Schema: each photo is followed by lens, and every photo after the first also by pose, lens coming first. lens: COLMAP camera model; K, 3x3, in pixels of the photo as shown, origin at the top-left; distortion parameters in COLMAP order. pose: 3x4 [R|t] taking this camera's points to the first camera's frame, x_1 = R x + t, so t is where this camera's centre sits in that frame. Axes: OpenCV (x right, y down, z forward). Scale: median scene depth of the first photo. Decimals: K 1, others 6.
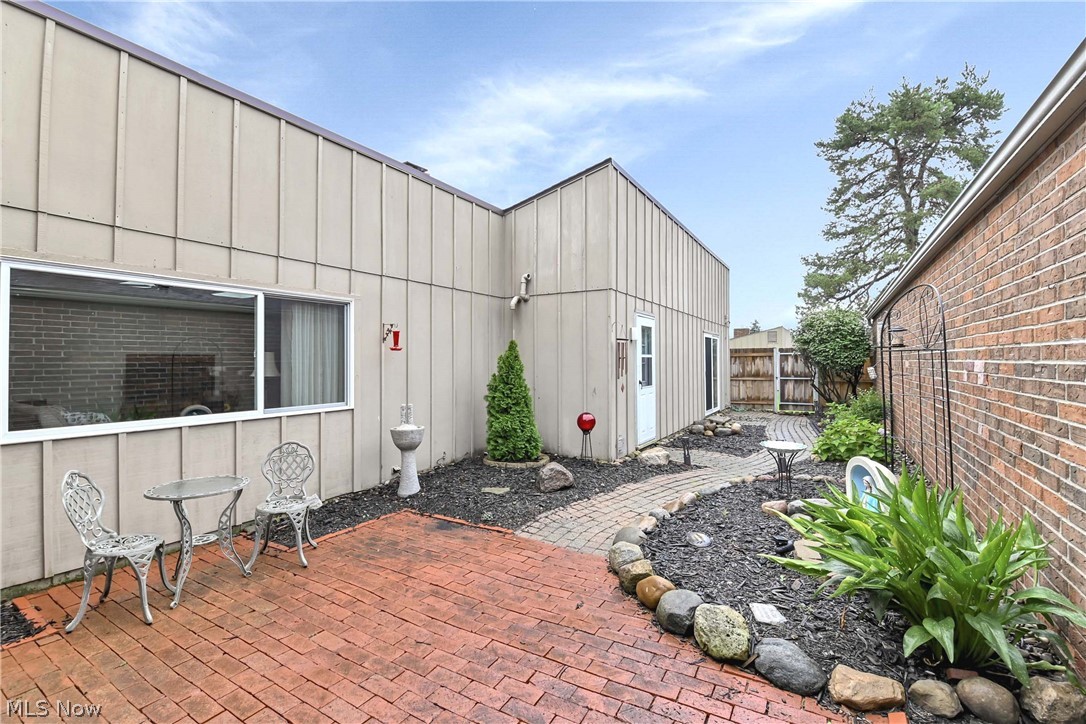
lens RADIAL K [[481.9, 0, 540.4], [0, 481.9, 352.8], [0, 0, 1]] dist [-0.014070, -0.004490]
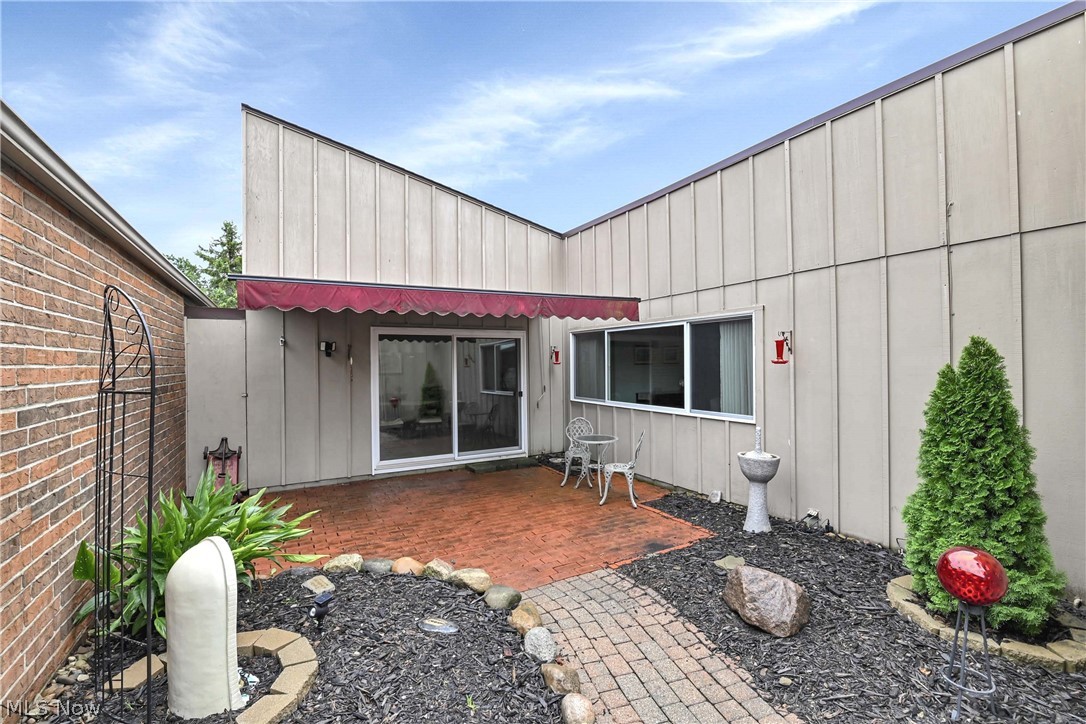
lens RADIAL K [[481.9, 0, 549.9], [0, 481.9, 360.7], [0, 0, 1]] dist [-0.014070, -0.004490]
pose [[-0.498466, 0.008723, -0.866866, 0.742914], [0.026234, 0.999643, -0.005026, -0.019577], [0.866512, -0.025246, -0.498517, 1.280000]]
